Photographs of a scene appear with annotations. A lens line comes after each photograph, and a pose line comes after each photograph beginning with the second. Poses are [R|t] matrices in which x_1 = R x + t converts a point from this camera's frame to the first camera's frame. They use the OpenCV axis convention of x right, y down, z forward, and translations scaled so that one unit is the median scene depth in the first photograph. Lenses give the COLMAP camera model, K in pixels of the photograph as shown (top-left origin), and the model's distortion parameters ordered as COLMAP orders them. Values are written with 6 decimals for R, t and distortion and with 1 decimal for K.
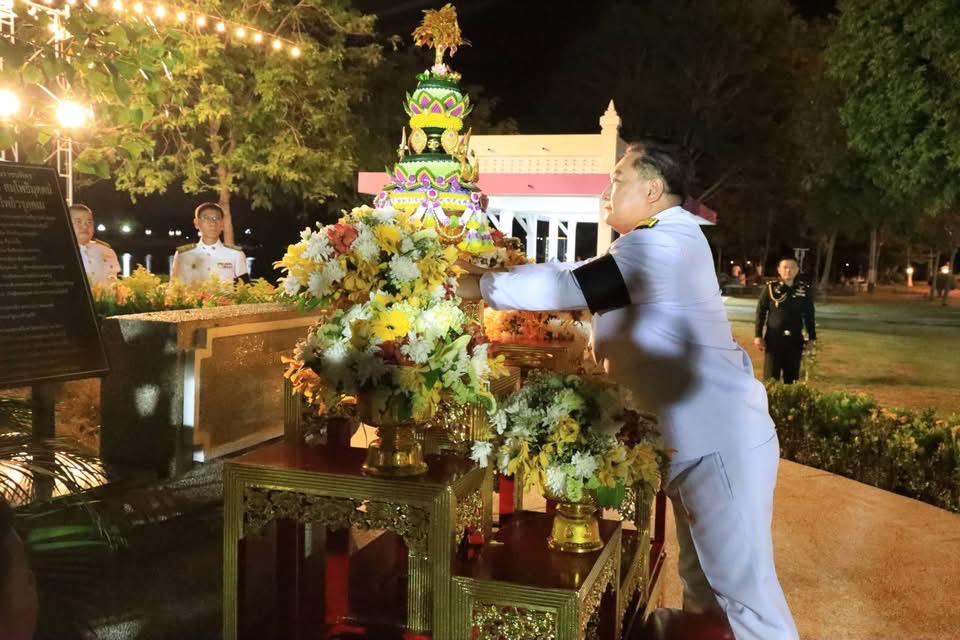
lens RADIAL K [[932.8, 0, 479.7], [0, 932.8, 320.4], [0, 0, 1]] dist [0.047964, 0.000000]
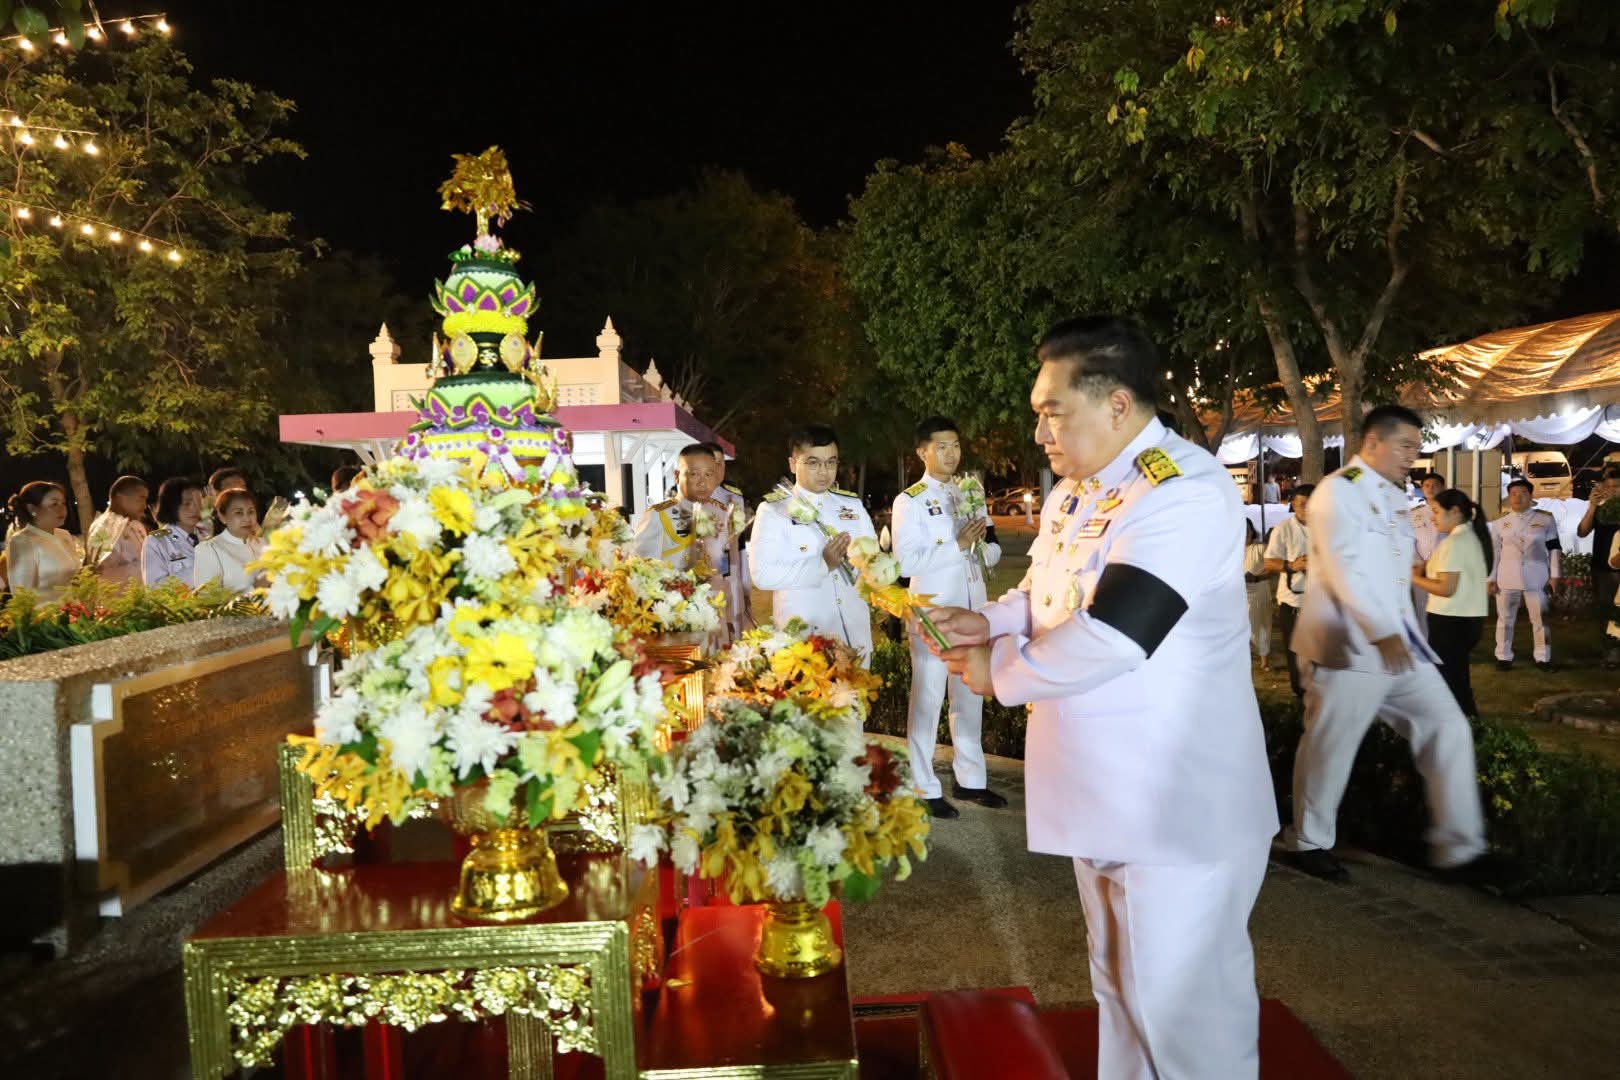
lens RADIAL K [[1112.8, 0, 814.1], [0, 1112.8, 539.2], [0, 0, 1]] dist [-0.005456, 0.013749]
pose [[0.947115, -0.075998, 0.311765, -0.102351], [0.086998, 0.995976, -0.021504, -0.032232], [-0.308876, 0.047489, 0.949916, 0.244532]]
